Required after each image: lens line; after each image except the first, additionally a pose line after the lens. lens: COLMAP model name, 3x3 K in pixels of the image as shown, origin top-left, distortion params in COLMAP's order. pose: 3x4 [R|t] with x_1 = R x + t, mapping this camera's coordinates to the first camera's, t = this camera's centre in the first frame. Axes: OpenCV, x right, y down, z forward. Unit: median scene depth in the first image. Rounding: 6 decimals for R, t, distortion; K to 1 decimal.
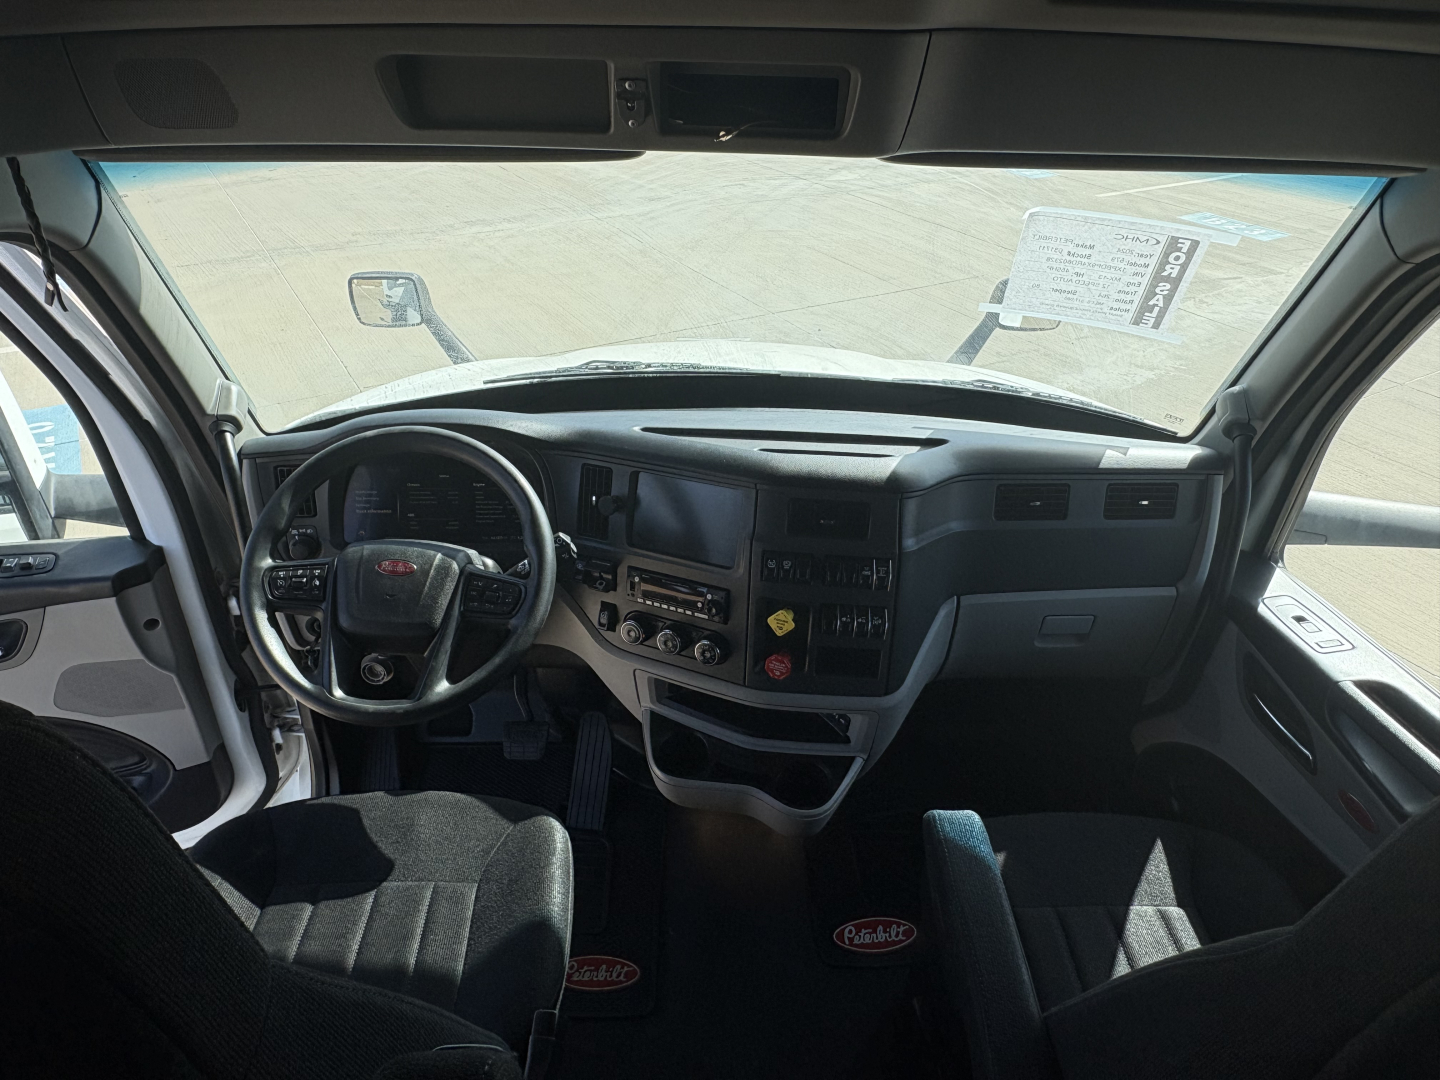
lens RADIAL K [[1002.1, 0, 705.0], [0, 1002.1, 540.3], [0, 0, 1]] dist [-0.005929, 0.004510]
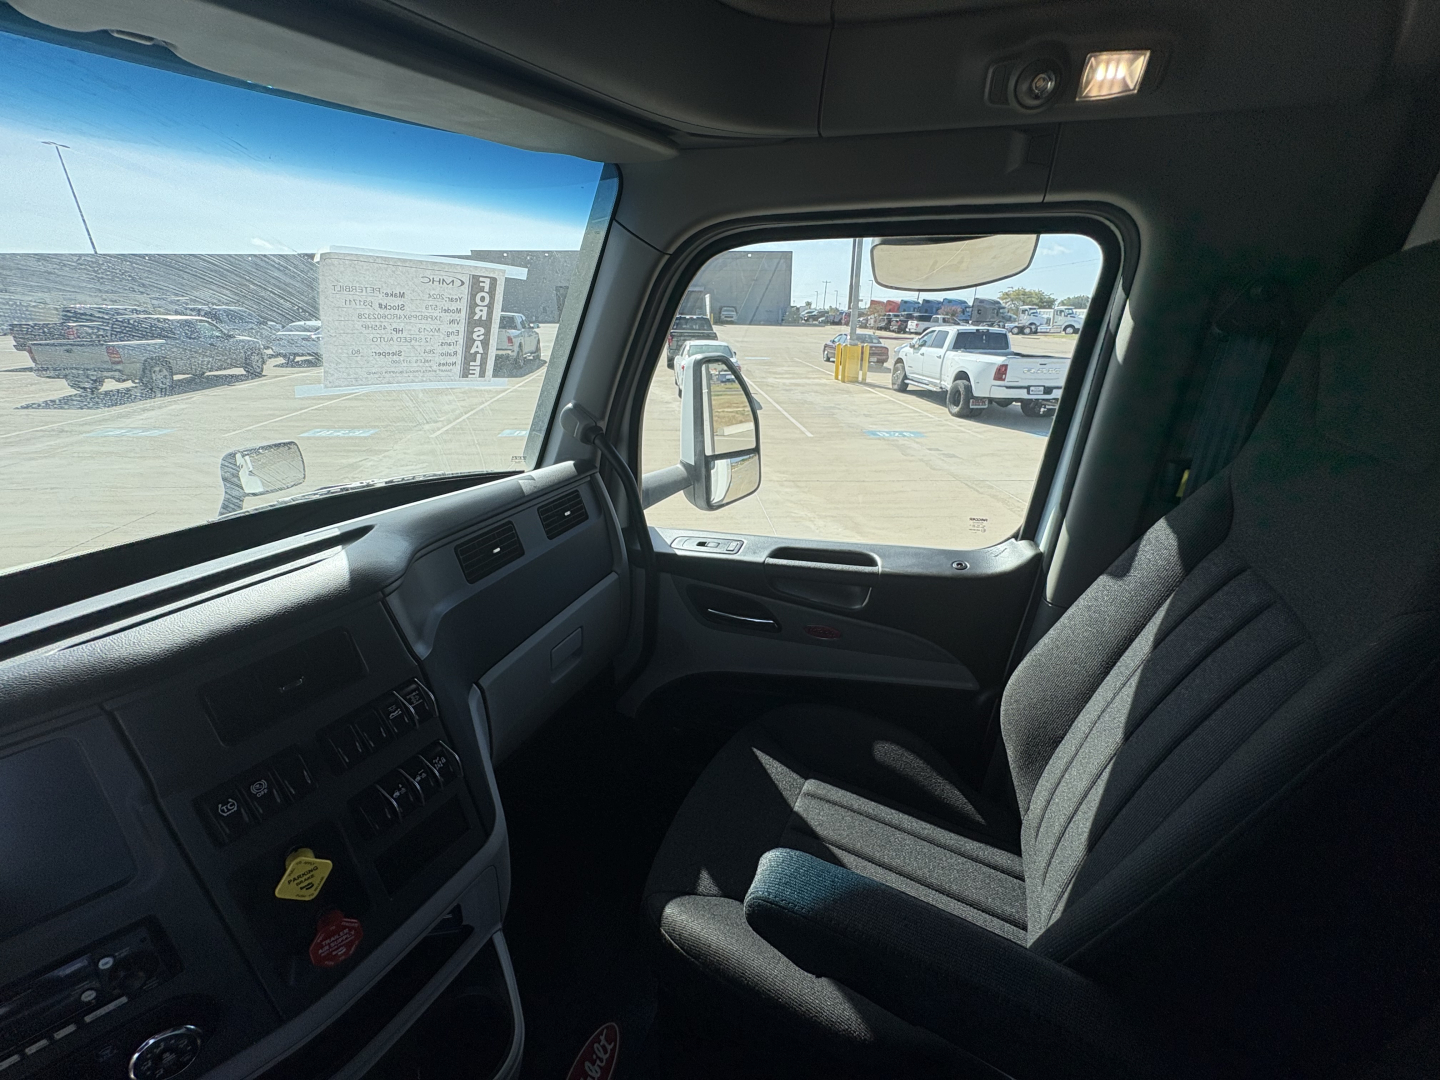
lens RADIAL K [[575.4, 0, 720.0], [0, 575.4, 540.0], [0, 0, 1]] dist [-0.000685, 0.000522]
pose [[0.428099, -0.362346, 0.827911, -0.024815], [0.487451, 0.863999, 0.126088, -0.011016], [-0.761001, 0.349588, 0.546503, 0.545911]]
